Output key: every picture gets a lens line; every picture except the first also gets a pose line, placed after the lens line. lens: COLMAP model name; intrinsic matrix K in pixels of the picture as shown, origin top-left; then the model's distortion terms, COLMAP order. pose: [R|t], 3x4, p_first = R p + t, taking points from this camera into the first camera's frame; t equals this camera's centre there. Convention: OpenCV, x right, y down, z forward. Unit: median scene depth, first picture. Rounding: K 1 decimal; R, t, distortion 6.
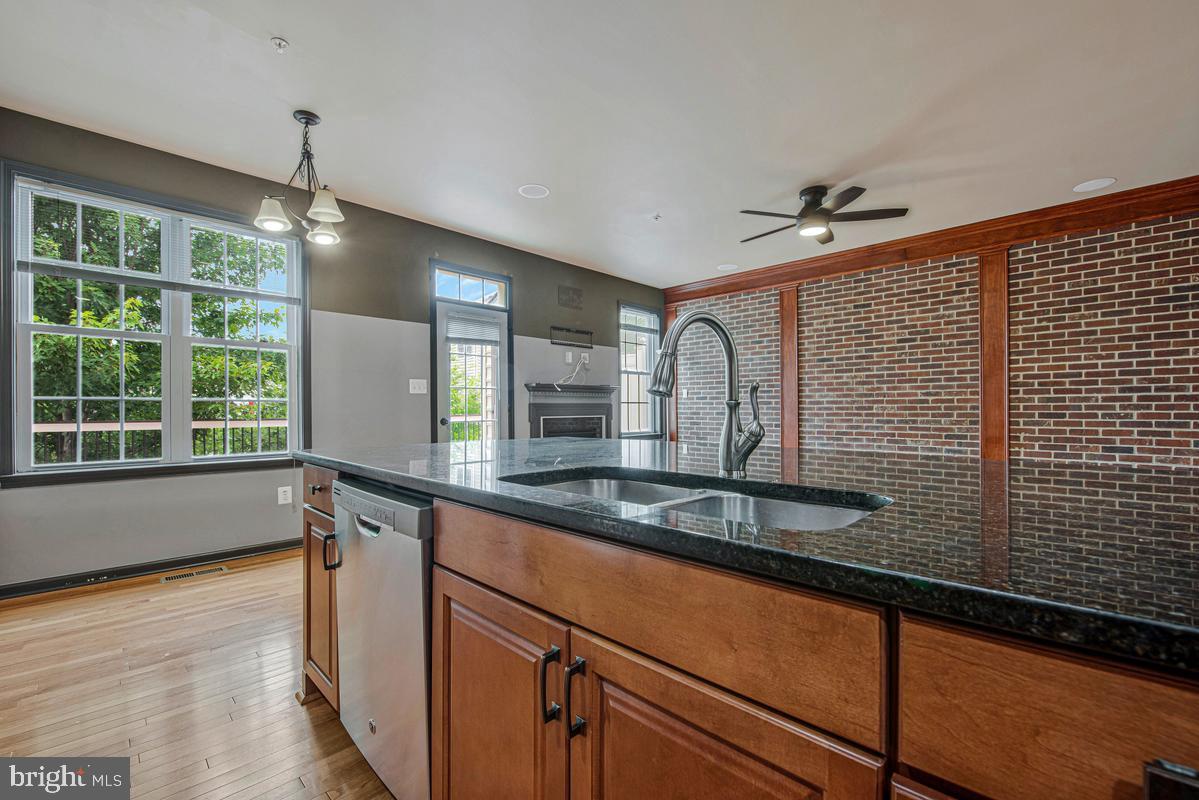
lens RADIAL K [[490.9, 0, 608.8], [0, 490.9, 407.7], [0, 0, 1]] dist [-0.013403, -0.002577]
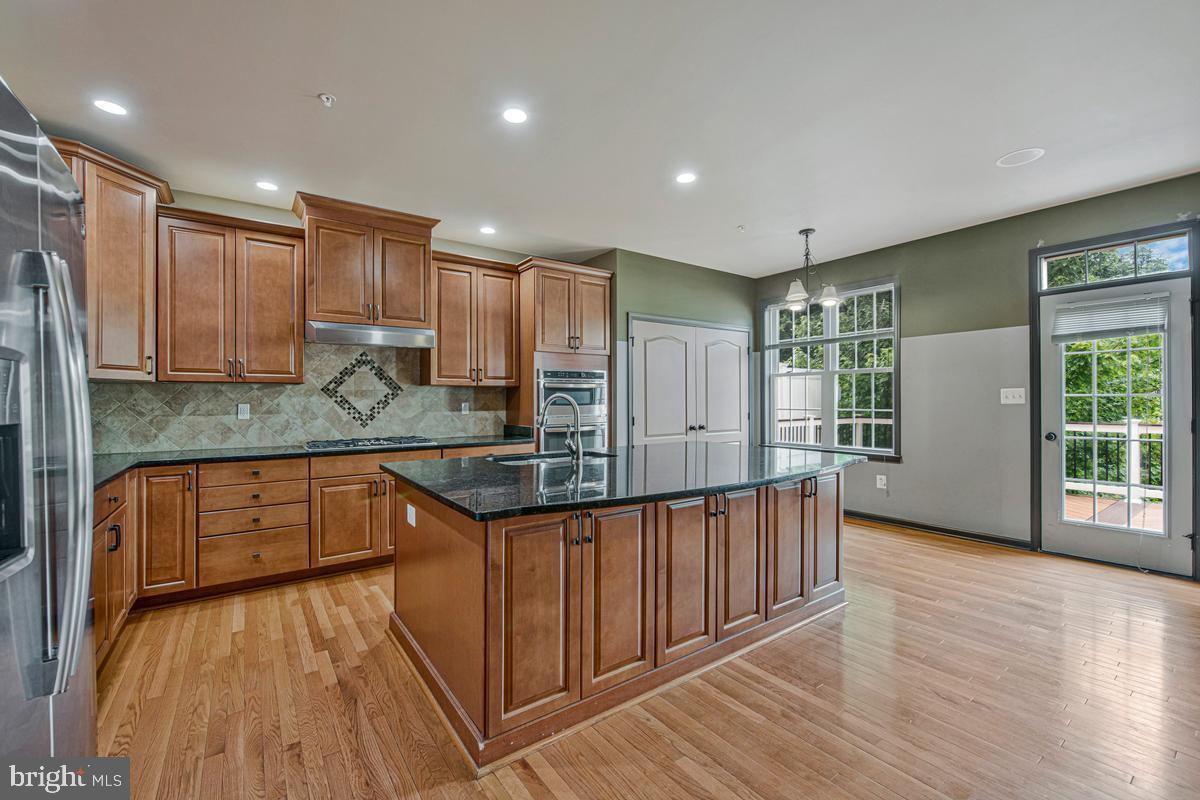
lens RADIAL K [[491.3, 0, 594.5], [0, 491.3, 399.7], [0, 0, 1]] dist [-0.013403, -0.002577]
pose [[-0.185405, 0.000962, -0.982662, 0.609915], [0.008248, 0.999966, -0.000577, -0.038976], [0.982628, -0.008212, -0.185407, 0.362579]]
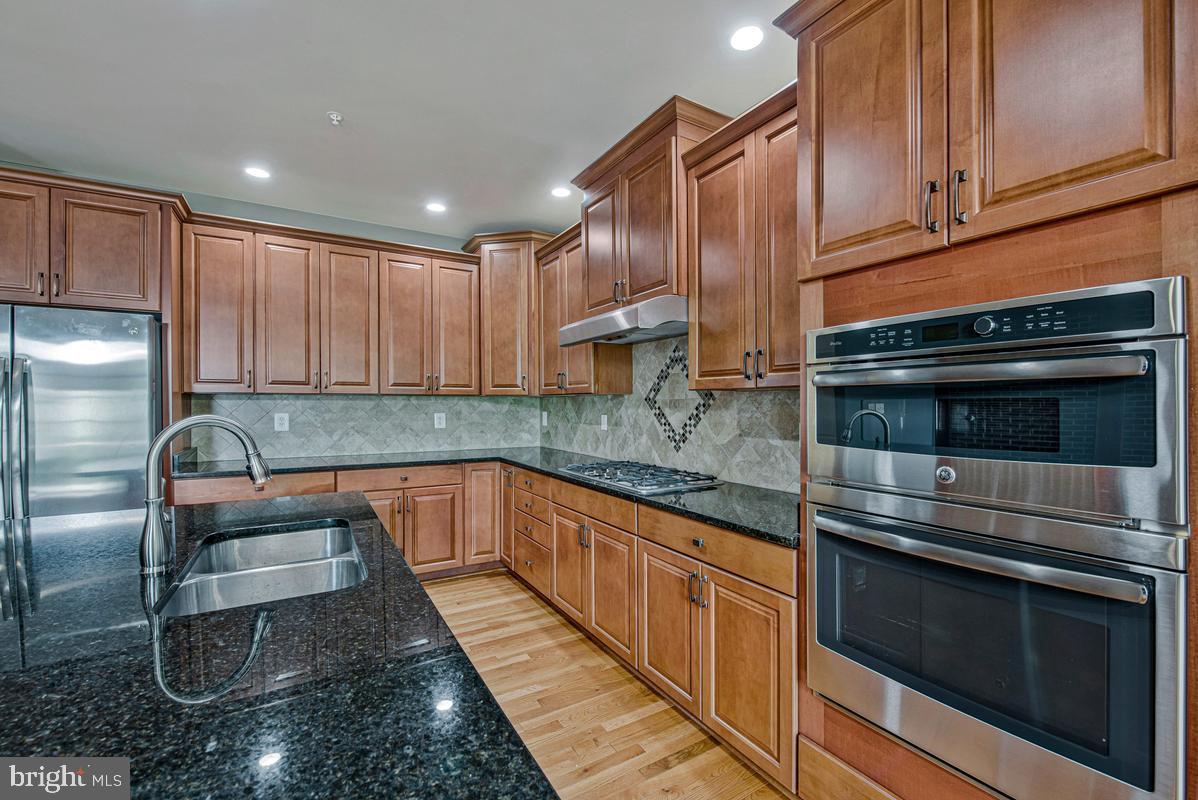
lens RADIAL K [[490.5, 0, 605.4], [0, 490.5, 406.6], [0, 0, 1]] dist [-0.013403, -0.002577]
pose [[-0.967931, 0.000422, 0.251216, -0.259047], [0.001545, 0.999990, 0.004275, -0.053895], [-0.251212, 0.004526, -0.967922, 0.424027]]
